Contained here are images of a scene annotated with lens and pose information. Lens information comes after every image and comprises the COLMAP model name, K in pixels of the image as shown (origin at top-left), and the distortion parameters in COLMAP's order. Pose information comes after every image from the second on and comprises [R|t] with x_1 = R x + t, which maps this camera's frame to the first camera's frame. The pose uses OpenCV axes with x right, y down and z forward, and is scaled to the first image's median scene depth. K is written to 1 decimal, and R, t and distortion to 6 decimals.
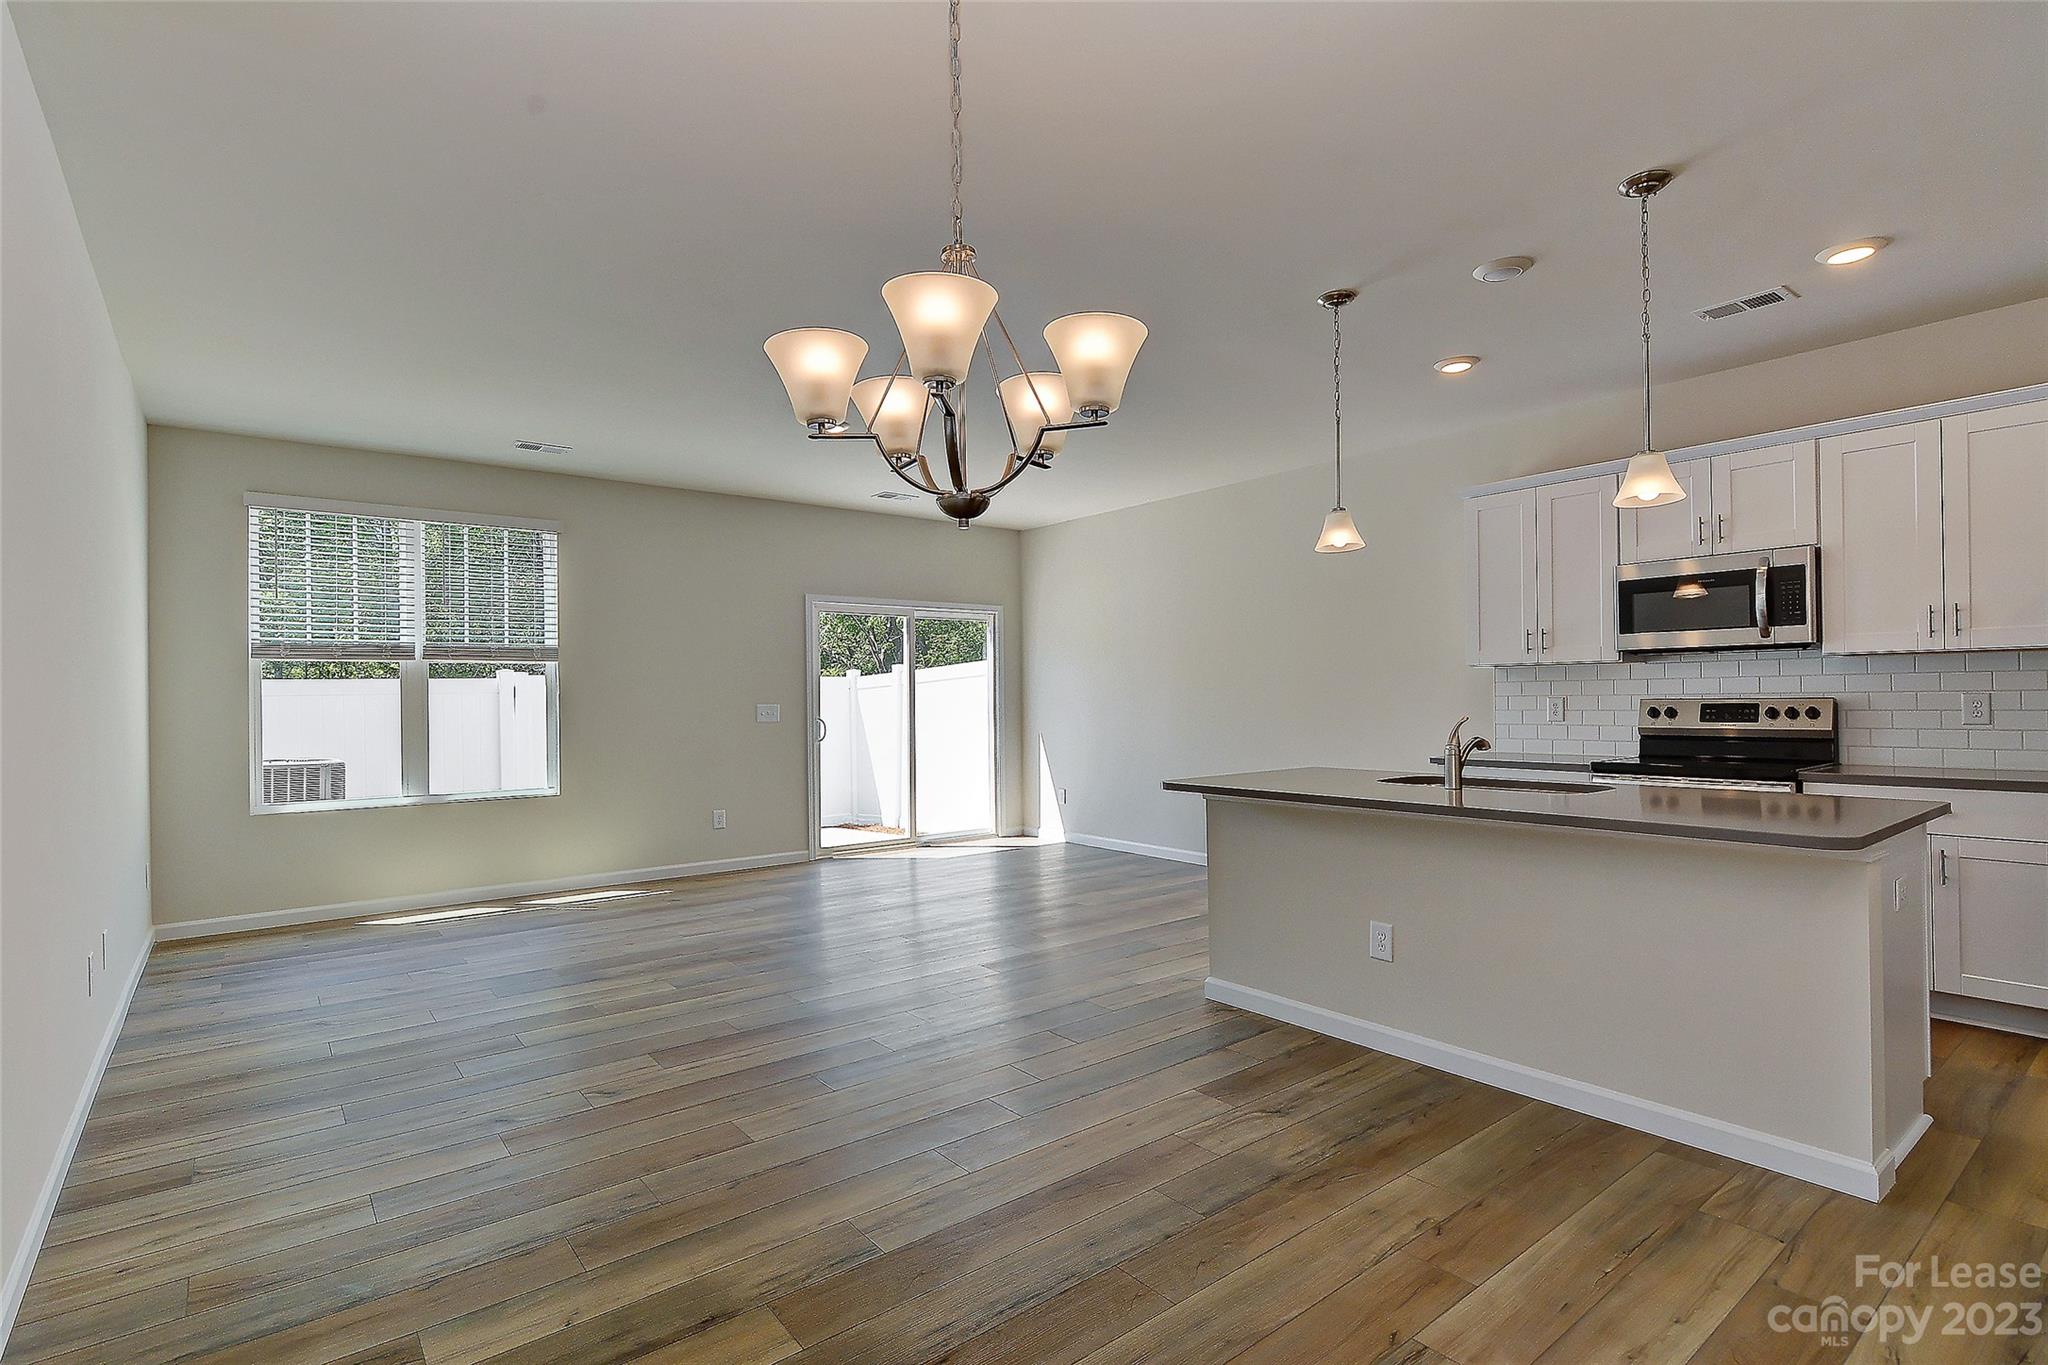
lens RADIAL K [[988.9, 0, 1033.5], [0, 988.9, 692.0], [0, 0, 1]] dist [0.008667, -0.000722]
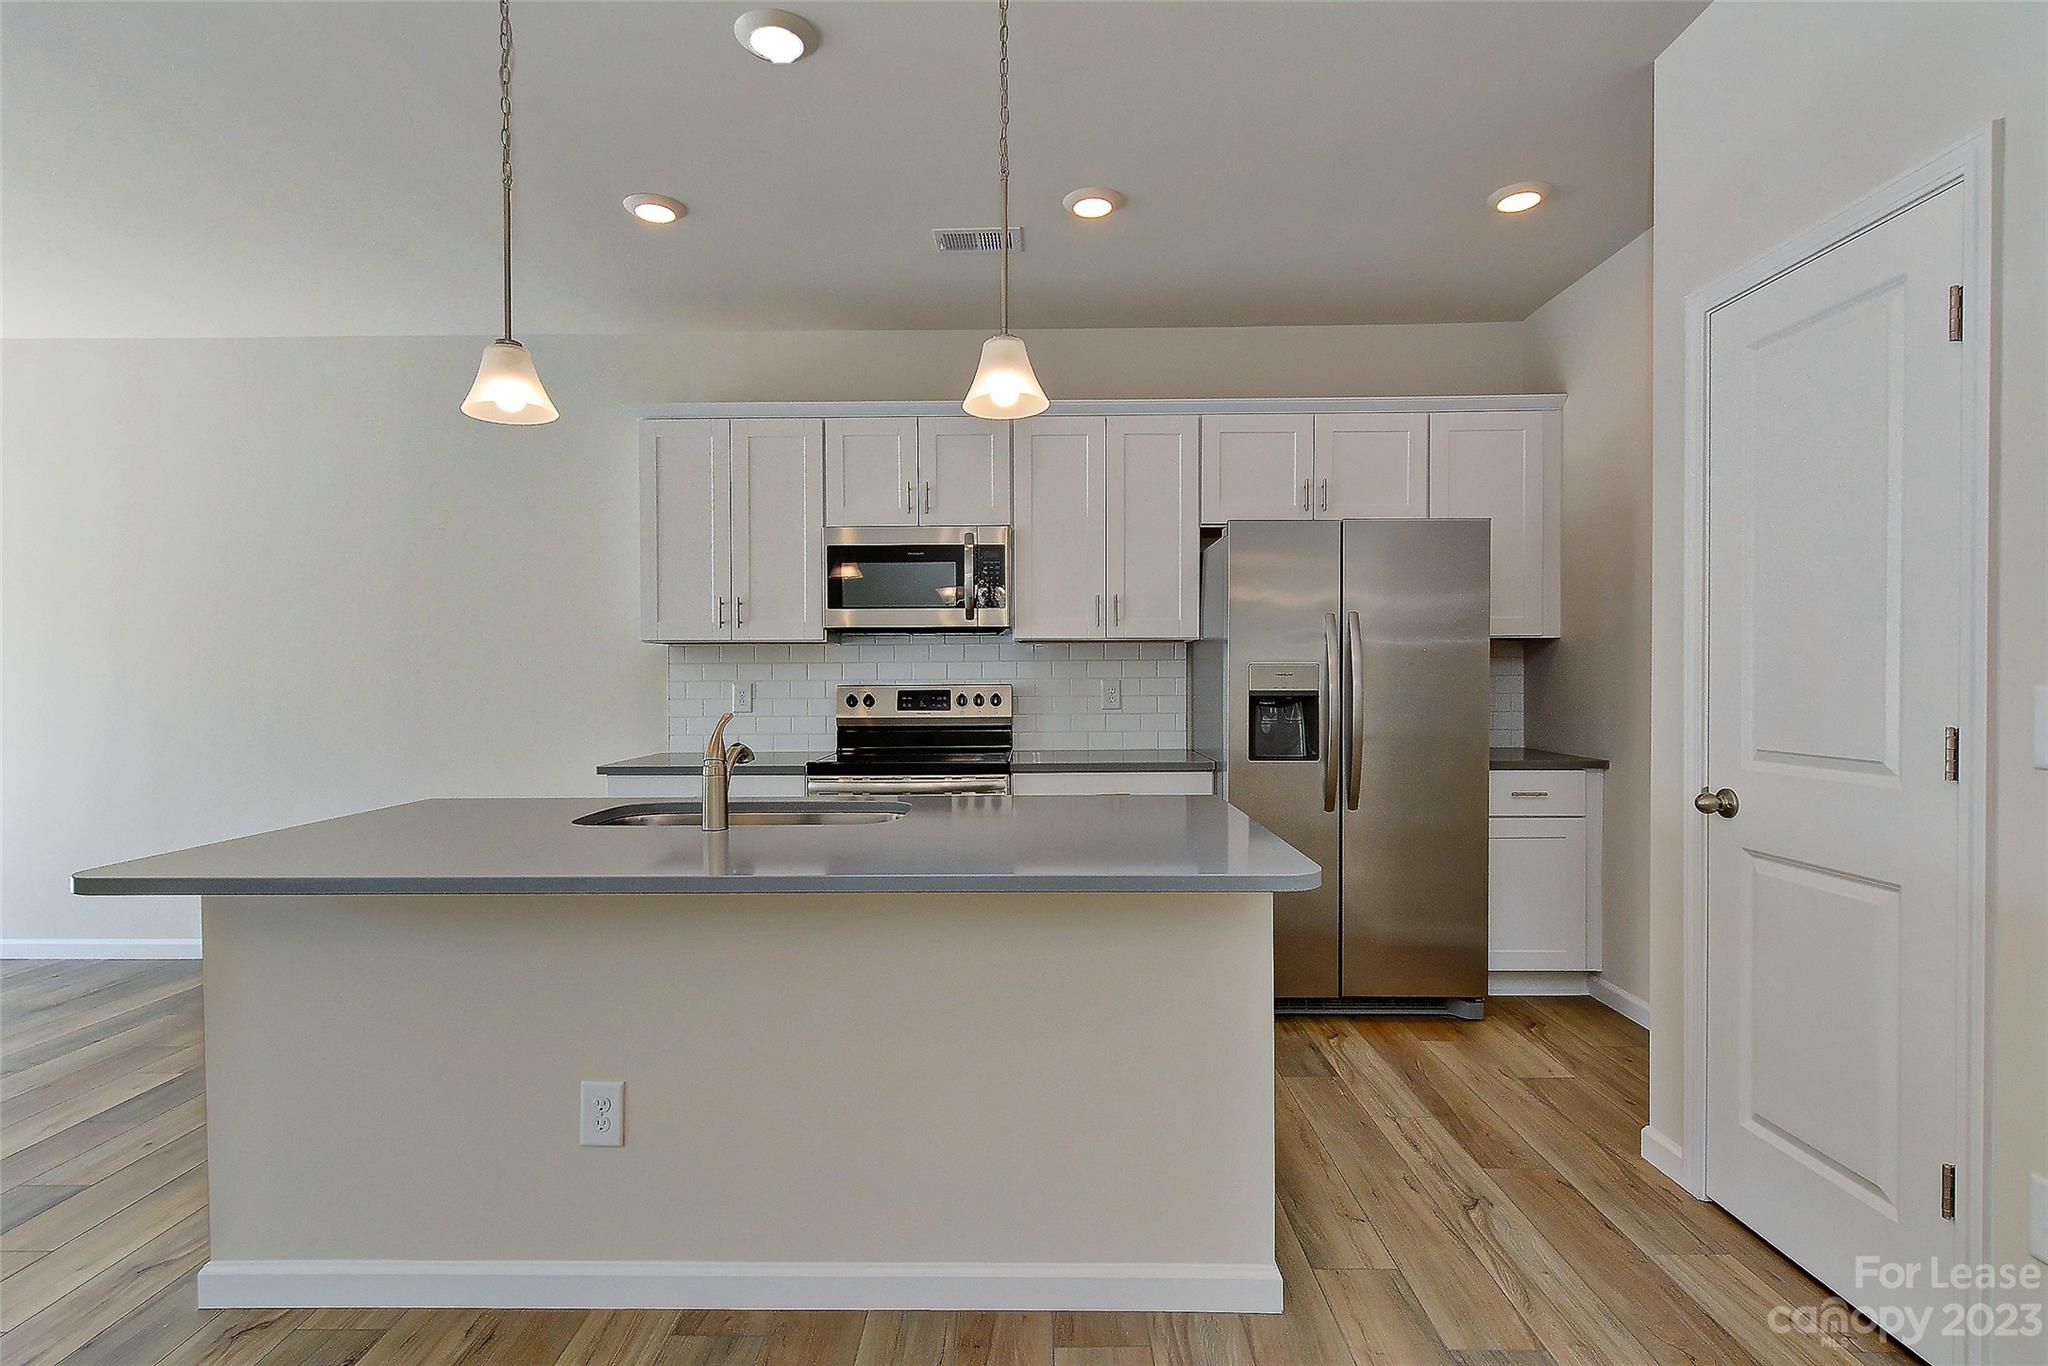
lens RADIAL K [[988.9, 0, 1025.6], [0, 988.9, 691.7], [0, 0, 1]] dist [0.008667, -0.000722]
pose [[0.642386, -0.002436, 0.766378, 0.053377], [-0.006843, 0.999937, 0.008914, 0.003800], [-0.766351, -0.010970, 0.642328, 0.328607]]
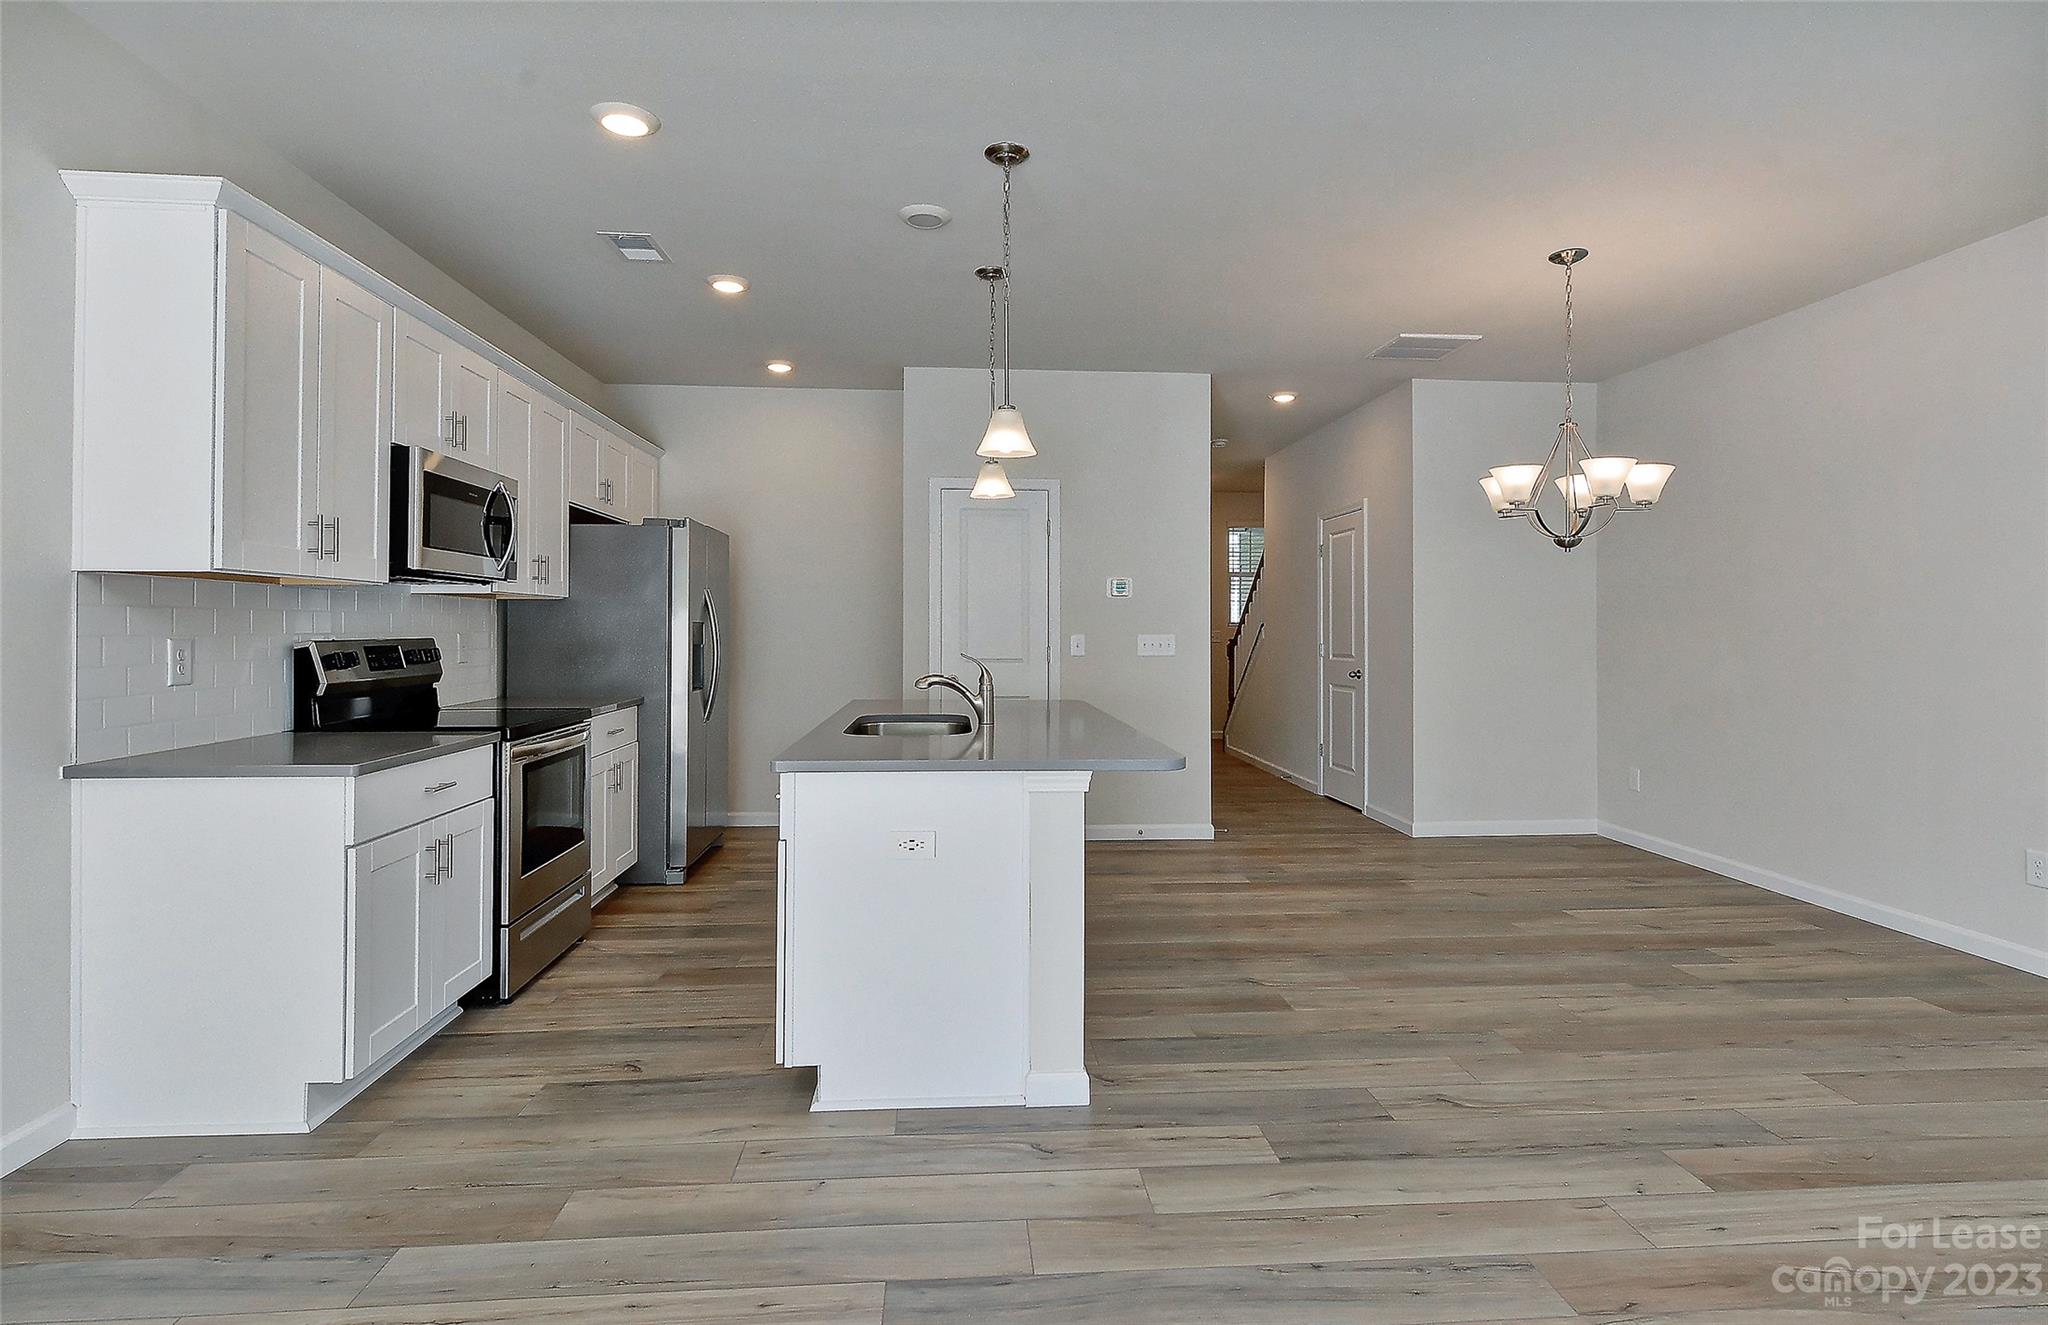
lens RADIAL K [[985.8, 0, 1002.1], [0, 985.8, 609.1], [0, 0, 1]] dist [0.012259, -0.004986]
pose [[-0.800898, 0.025050, 0.598277, -0.142723], [0.006387, 0.999425, -0.033297, 0.011067], [-0.598767, -0.022846, -0.800597, 1.312490]]
